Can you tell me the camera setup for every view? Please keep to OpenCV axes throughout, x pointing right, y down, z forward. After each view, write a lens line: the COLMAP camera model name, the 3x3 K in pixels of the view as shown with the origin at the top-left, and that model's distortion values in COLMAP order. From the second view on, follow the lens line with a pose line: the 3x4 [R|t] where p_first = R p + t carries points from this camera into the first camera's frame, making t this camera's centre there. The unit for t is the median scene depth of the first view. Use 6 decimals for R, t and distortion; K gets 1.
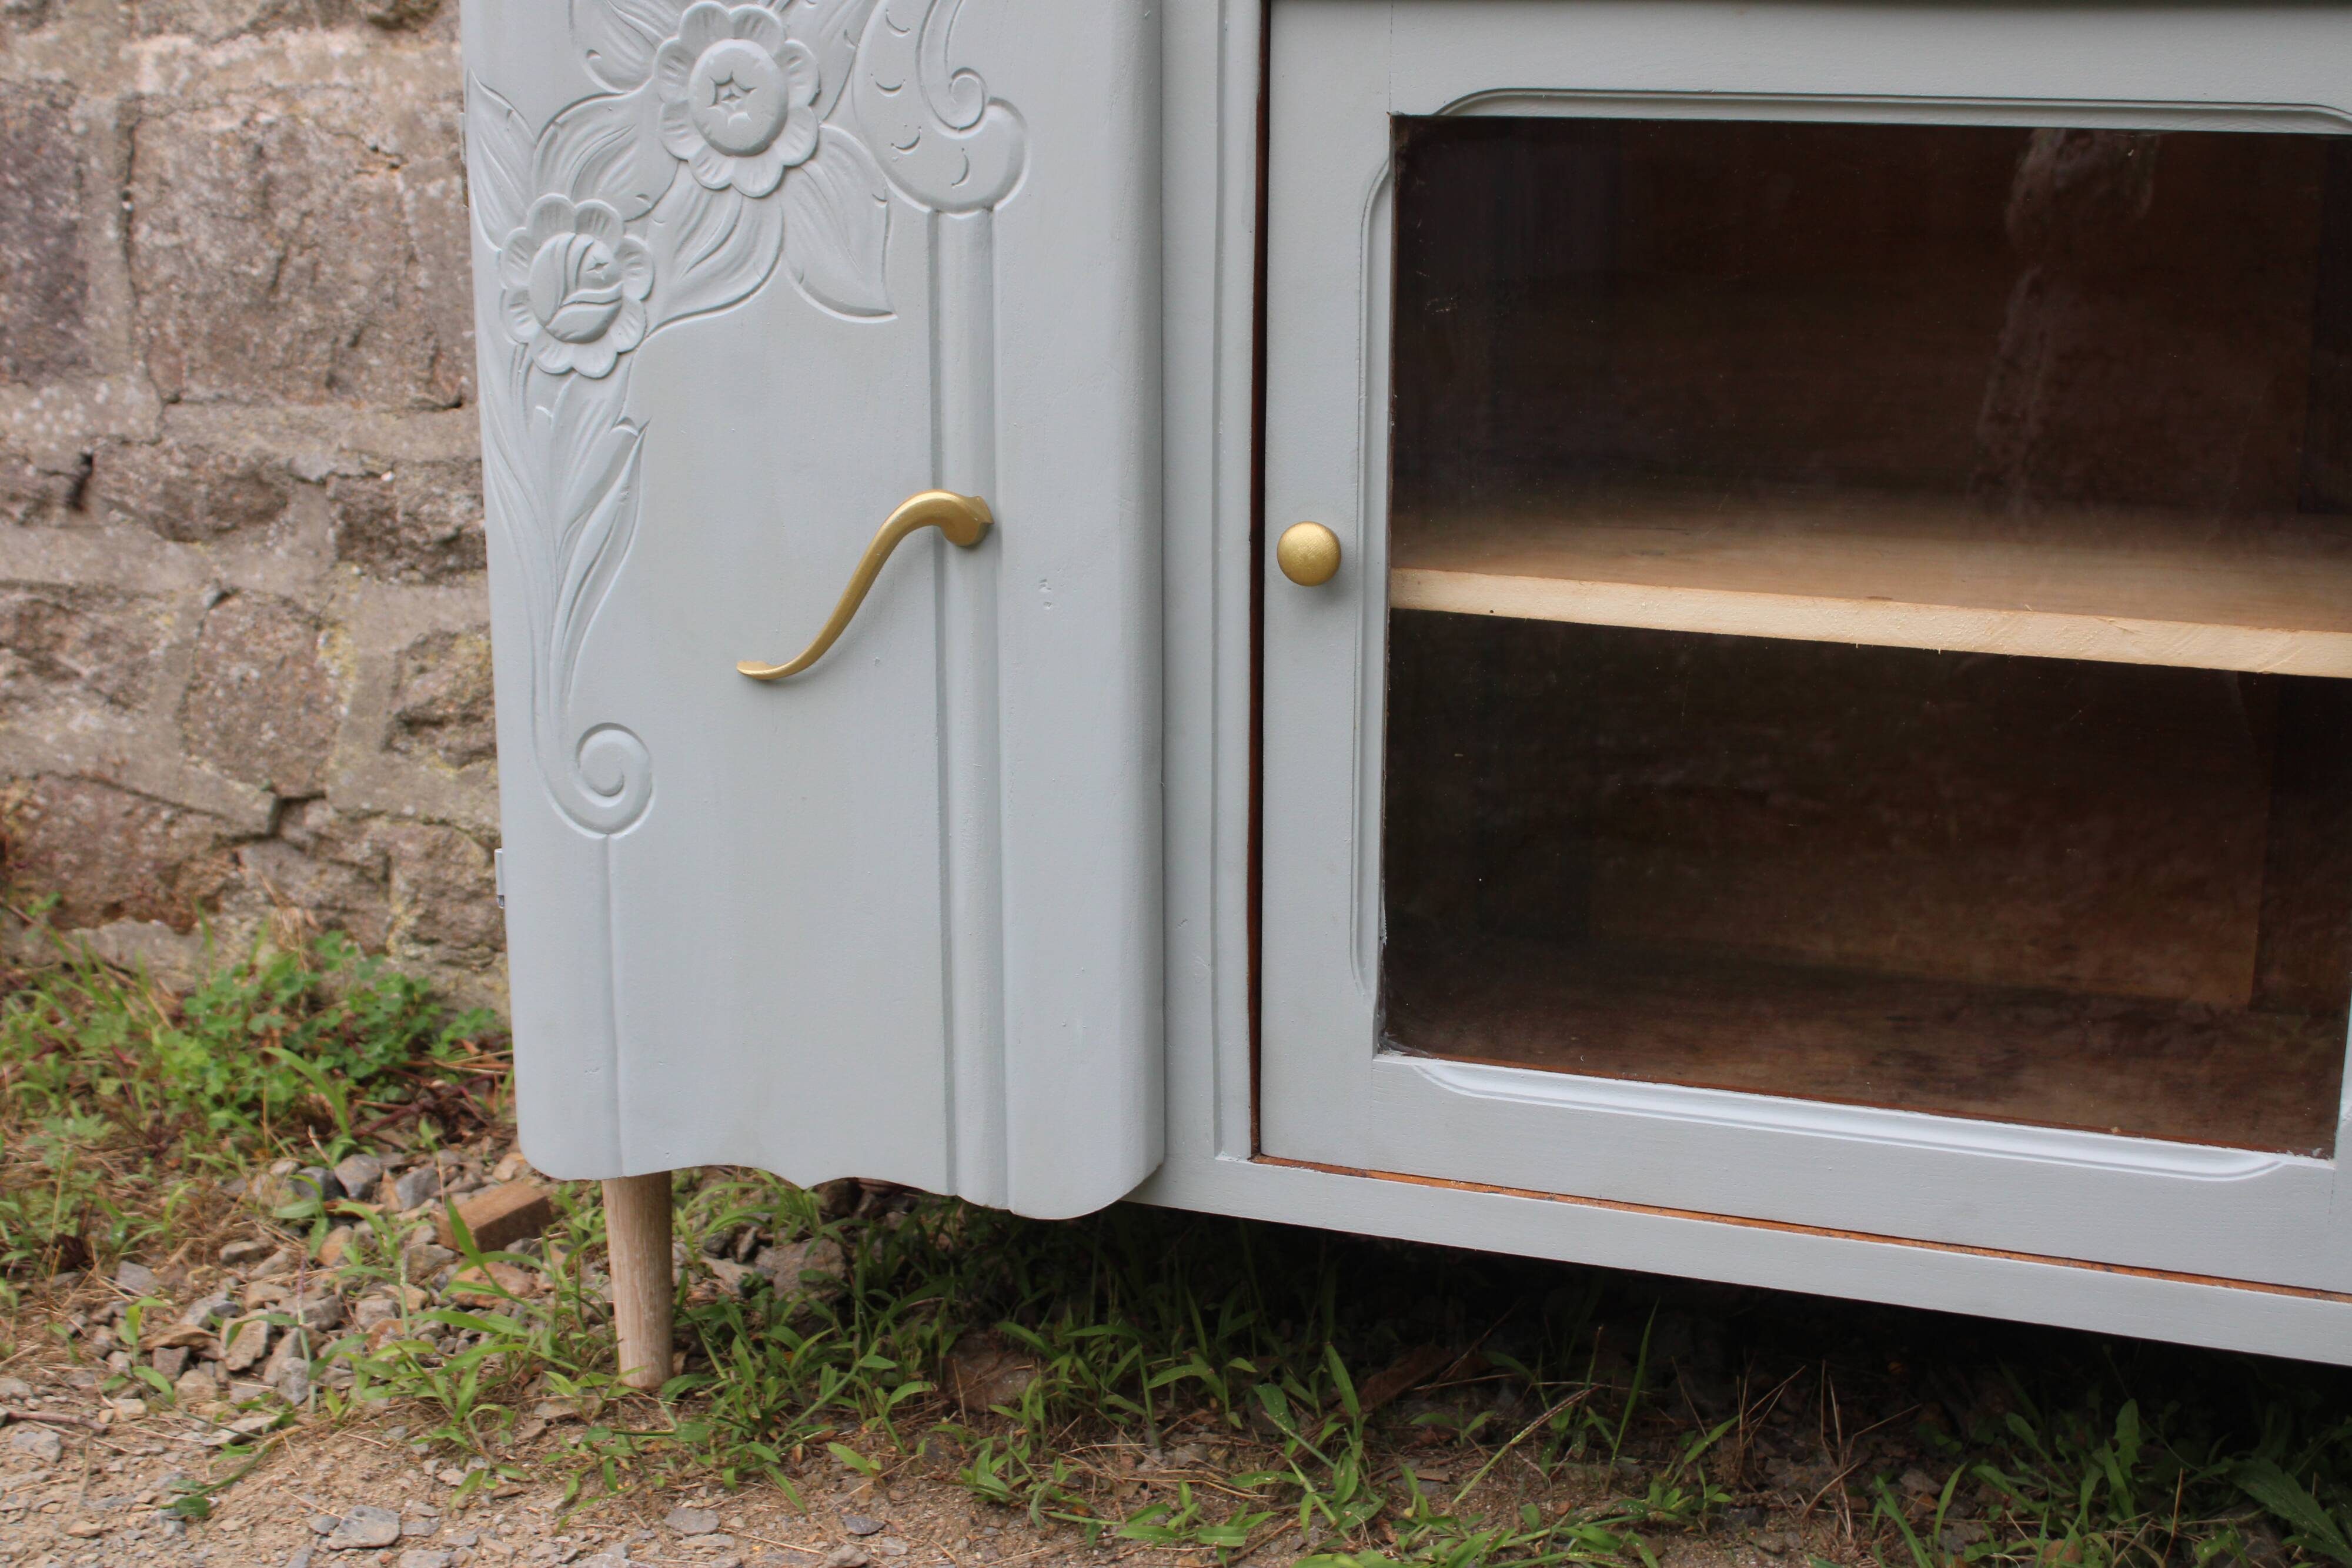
lens RADIAL K [[3159.5, 0, 1168.5], [0, 3159.5, 763.4], [0, 0, 1]] dist [-0.082053, 0.165559]
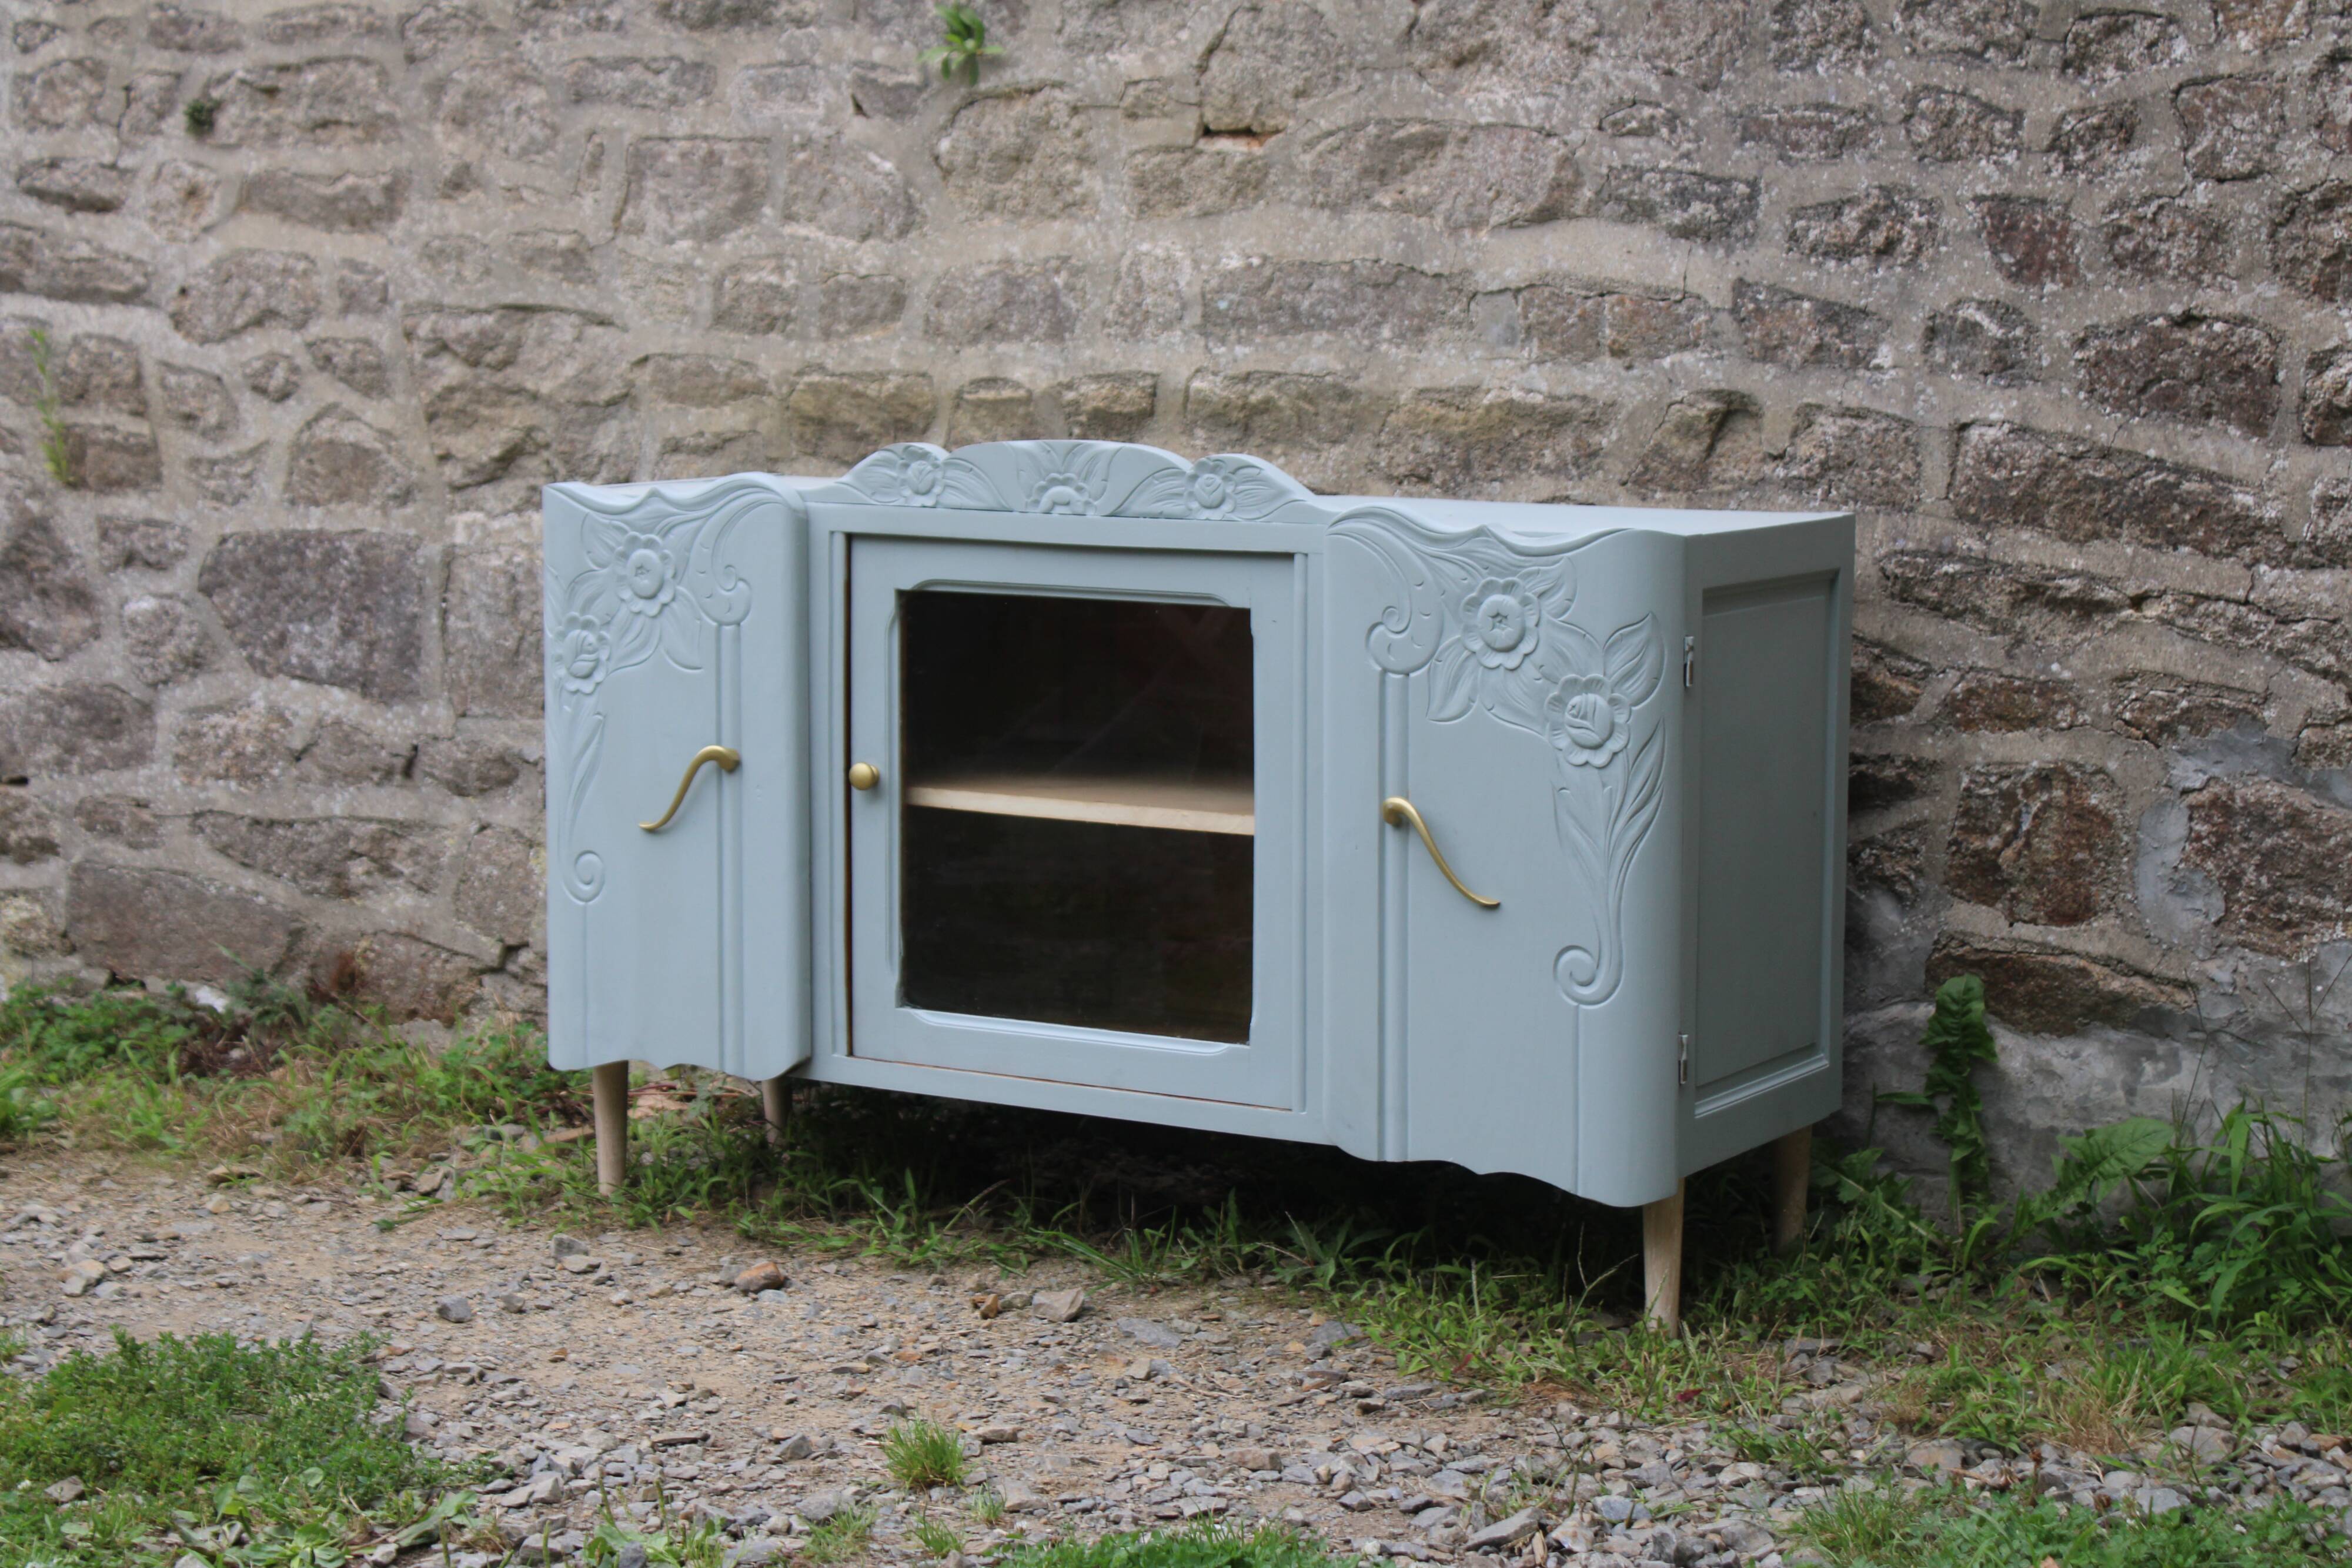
lens RADIAL K [[4540.5, 0, 1169.4], [0, 4540.5, 759.0], [0, 0, 1]] dist [0.018001, 0.067741]
pose [[0.974486, 0.028603, -0.222617, 0.685029], [-0.058396, 0.989998, -0.128425, 0.228517], [0.216717, 0.138149, 0.966410, -1.475570]]
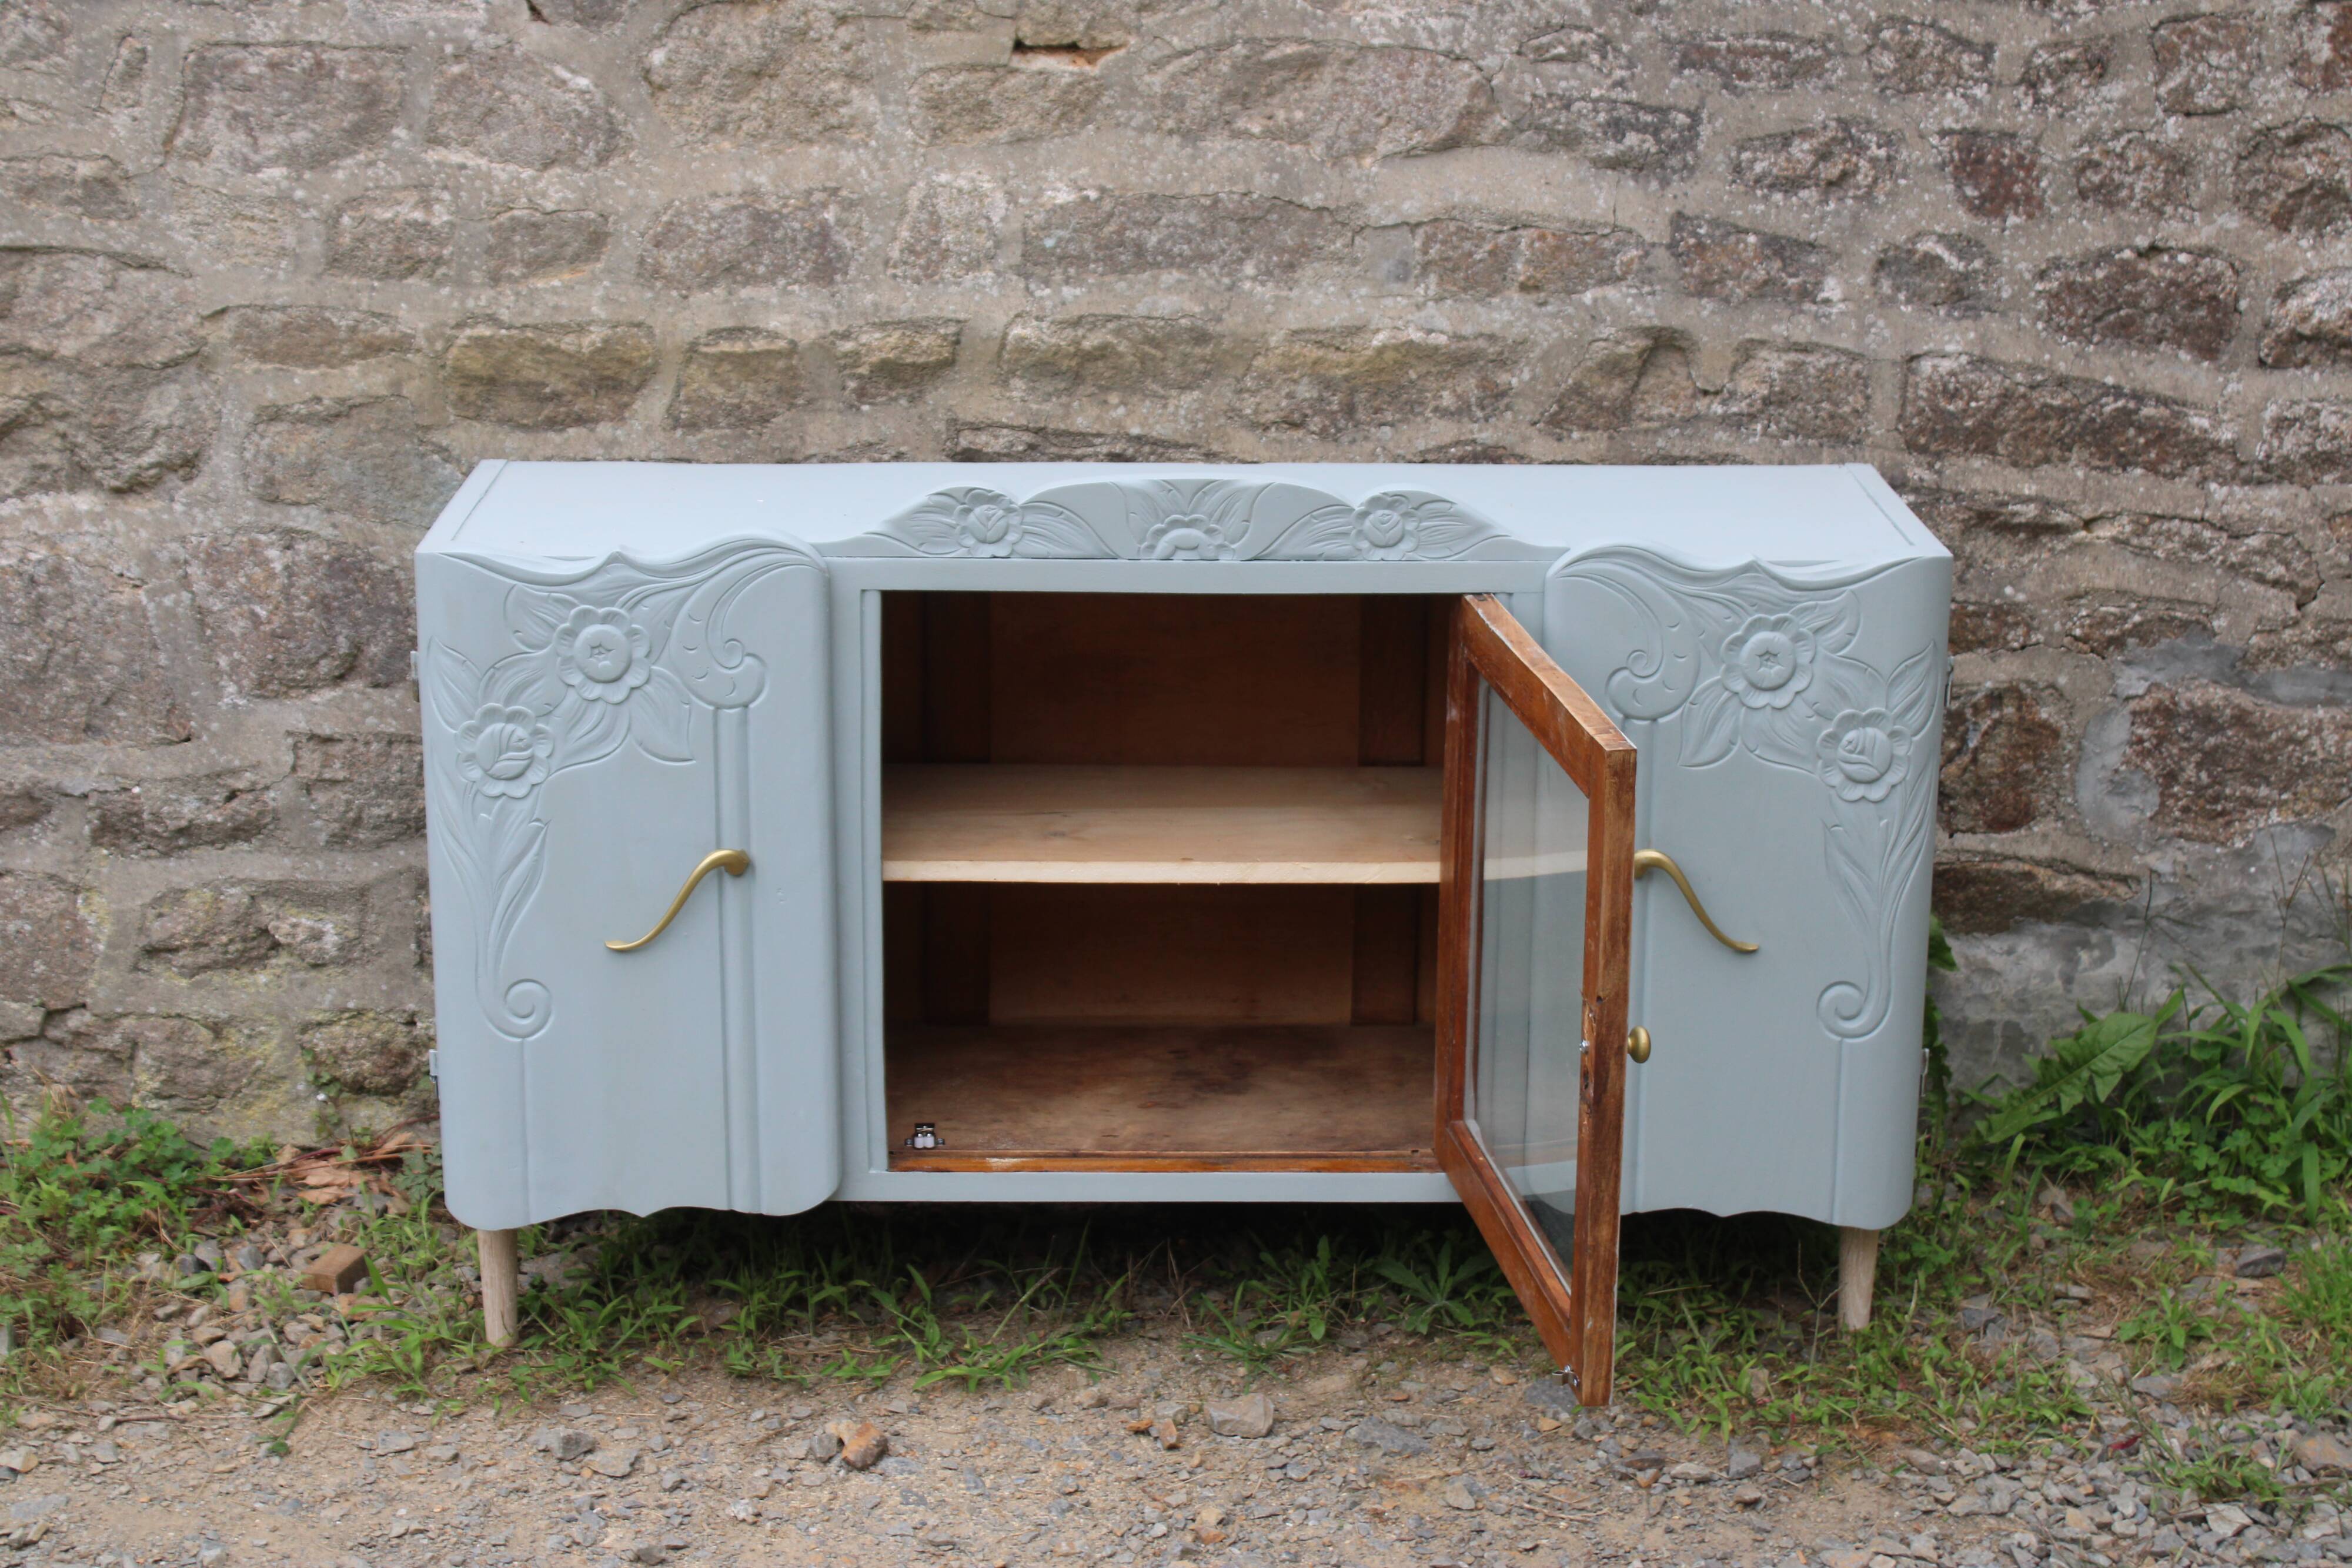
lens RADIAL K [[3922.8, 0, 1177.3], [0, 3922.8, 760.8], [0, 0, 1]] dist [-0.026769, 0.166154]
pose [[0.936576, -0.089670, 0.338800, -0.434334], [0.078043, 0.995803, 0.047819, -0.162790], [-0.341666, -0.018345, 0.939642, -0.946831]]
